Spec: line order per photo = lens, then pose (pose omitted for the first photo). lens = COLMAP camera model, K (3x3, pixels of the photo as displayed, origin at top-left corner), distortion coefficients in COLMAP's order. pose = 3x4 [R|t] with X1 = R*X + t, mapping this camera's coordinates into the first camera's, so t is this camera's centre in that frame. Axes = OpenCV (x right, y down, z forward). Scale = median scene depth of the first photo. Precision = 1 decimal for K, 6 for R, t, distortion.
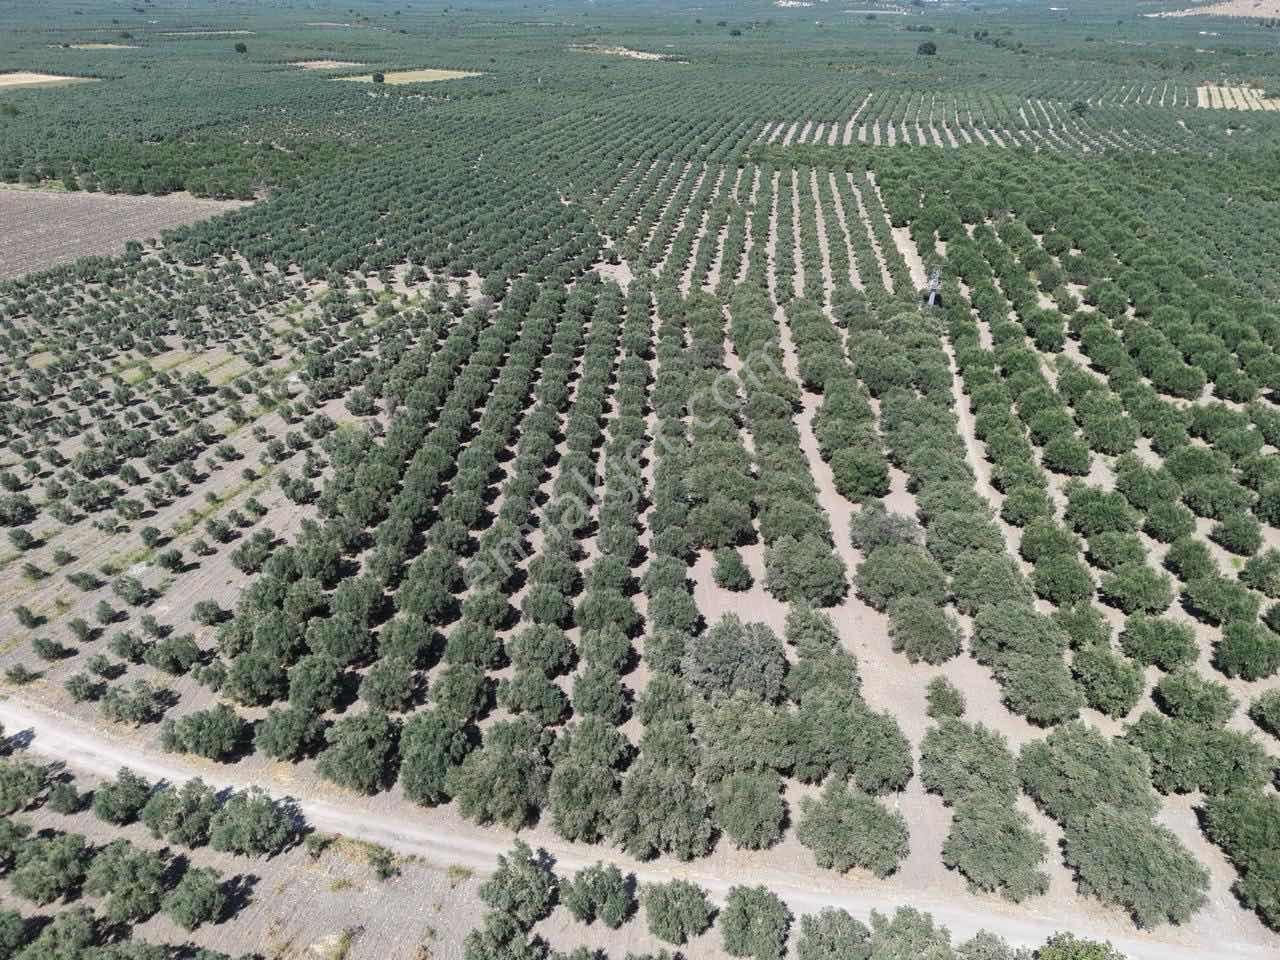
lens RADIAL K [[940.9, 0, 640.0], [0, 940.9, 480.0], [0, 0, 1]] dist [0.079024, -0.071559]
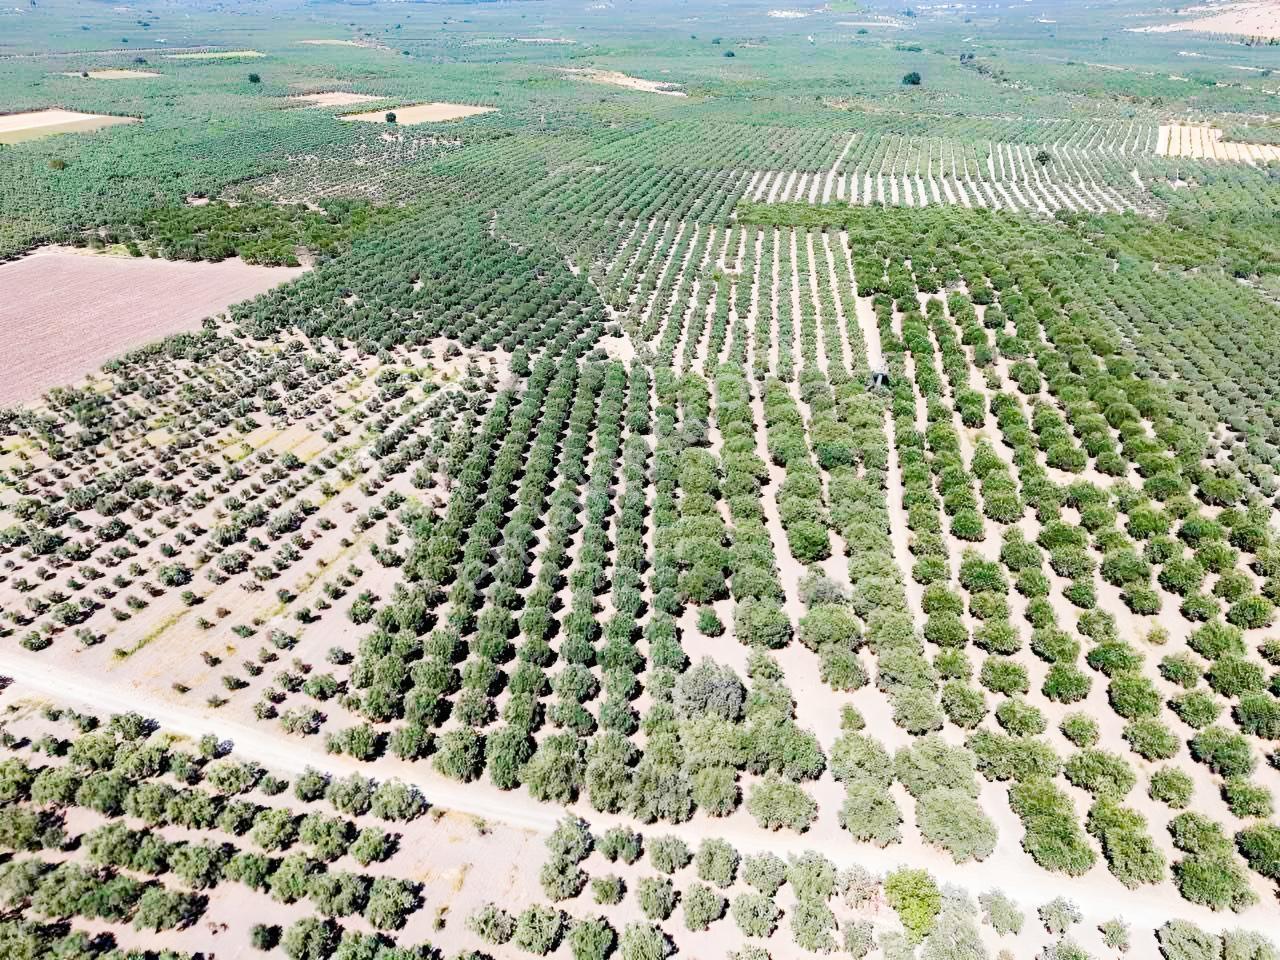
lens RADIAL K [[940.9, 0, 640.0], [0, 940.9, 480.0], [0, 0, 1]] dist [0.079024, -0.071559]
pose [[0.999993, -0.000772, 0.003766, -0.008091], [0.000772, 1.000000, 0.000072, -0.097610], [-0.003766, -0.000069, 0.999993, -0.331253]]
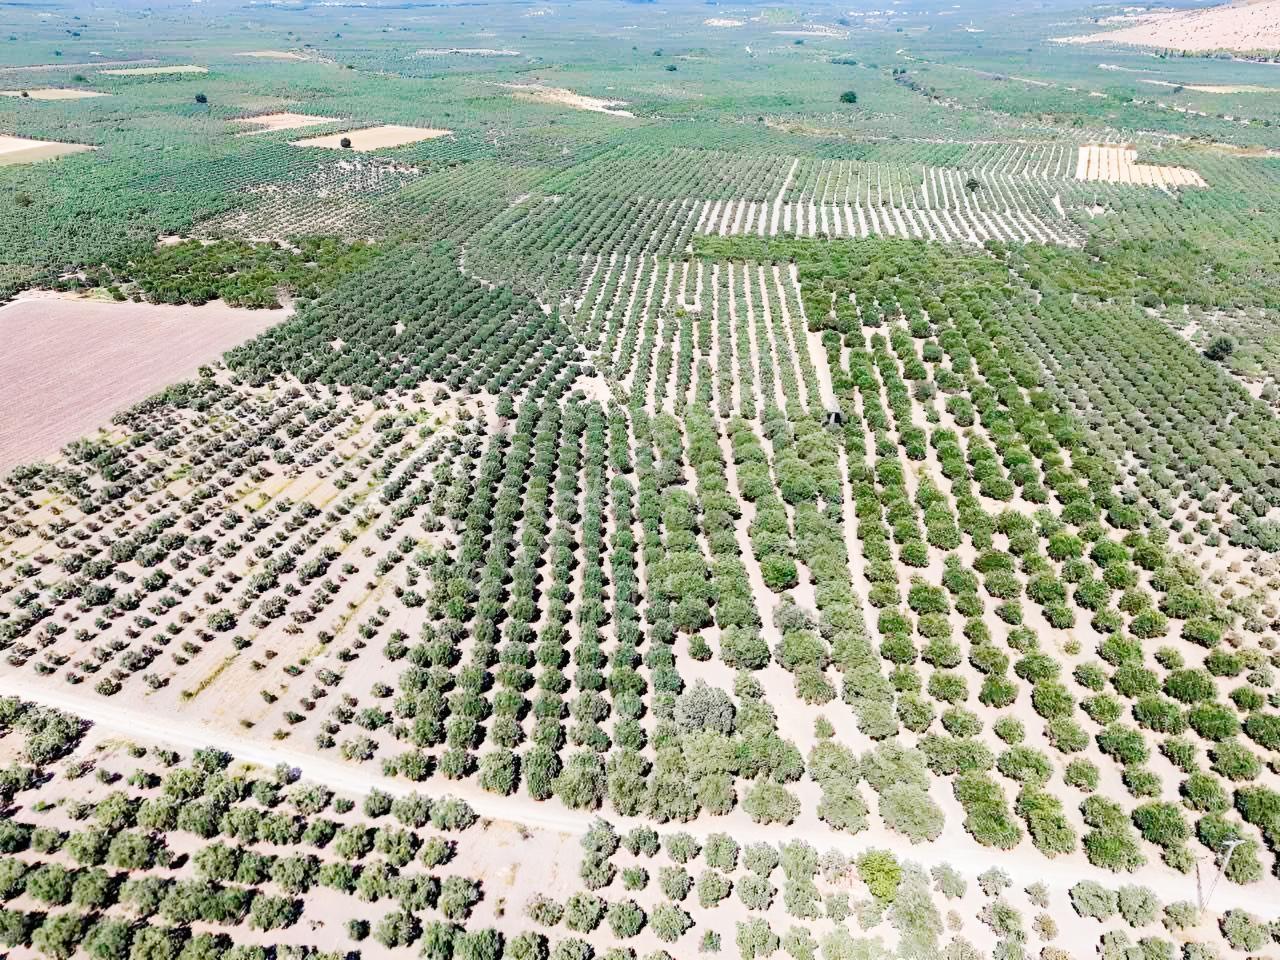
lens RADIAL K [[940.9, 0, 640.0], [0, 940.9, 480.0], [0, 0, 1]] dist [0.079024, -0.071559]
pose [[0.998006, -0.025853, 0.057581, -0.076989], [0.025916, 0.999664, -0.000359, -0.167752], [-0.057553, 0.001851, 0.998341, -0.522933]]
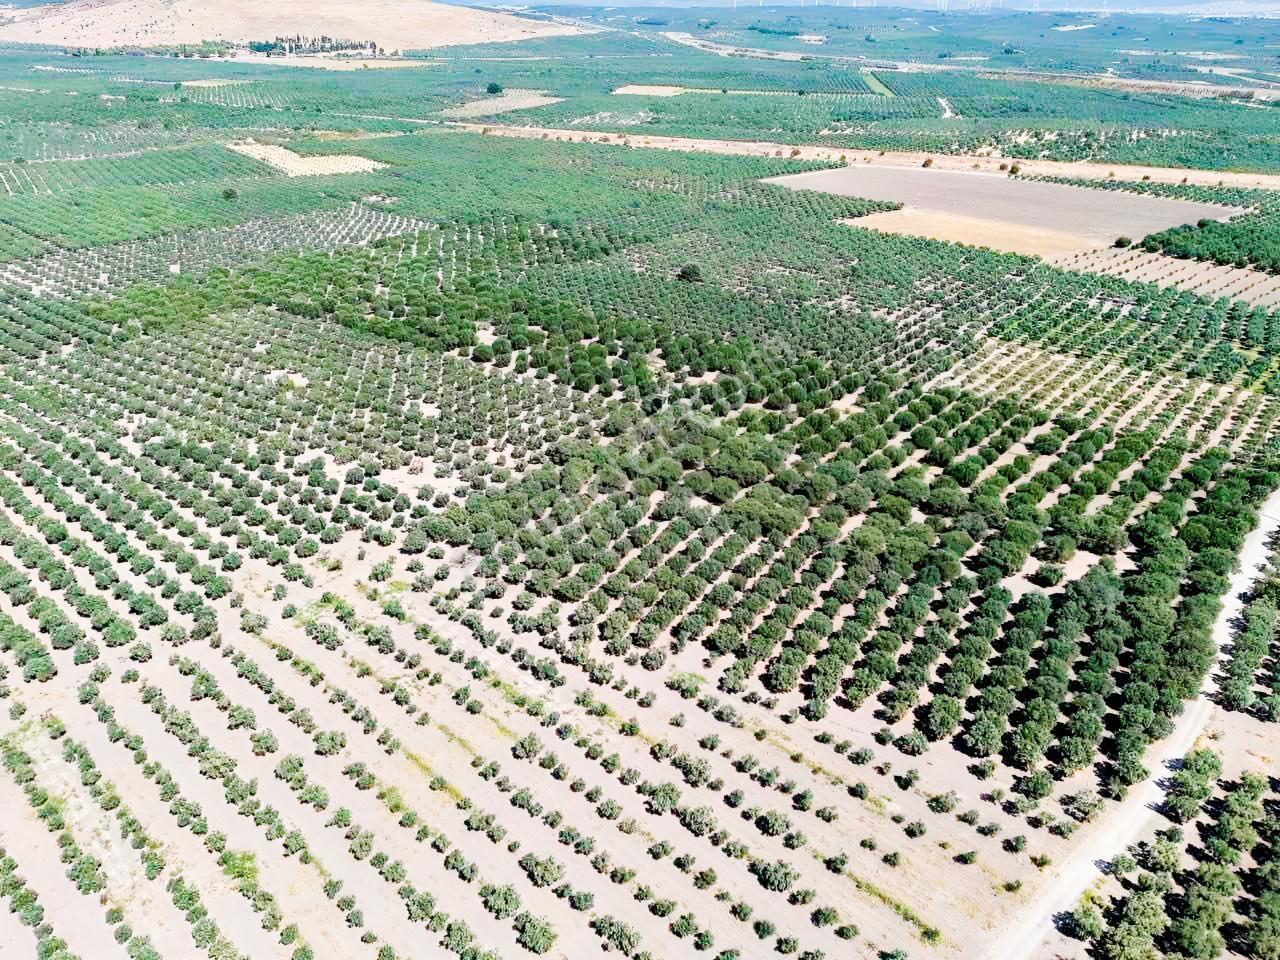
lens RADIAL K [[940.9, 0, 640.0], [0, 940.9, 480.0], [0, 0, 1]] dist [0.079024, -0.071559]
pose [[0.444699, -0.406876, 0.797931, -1.360495], [0.407993, 0.885094, 0.223942, -0.644182], [-0.797361, 0.225964, 0.559603, 0.415398]]
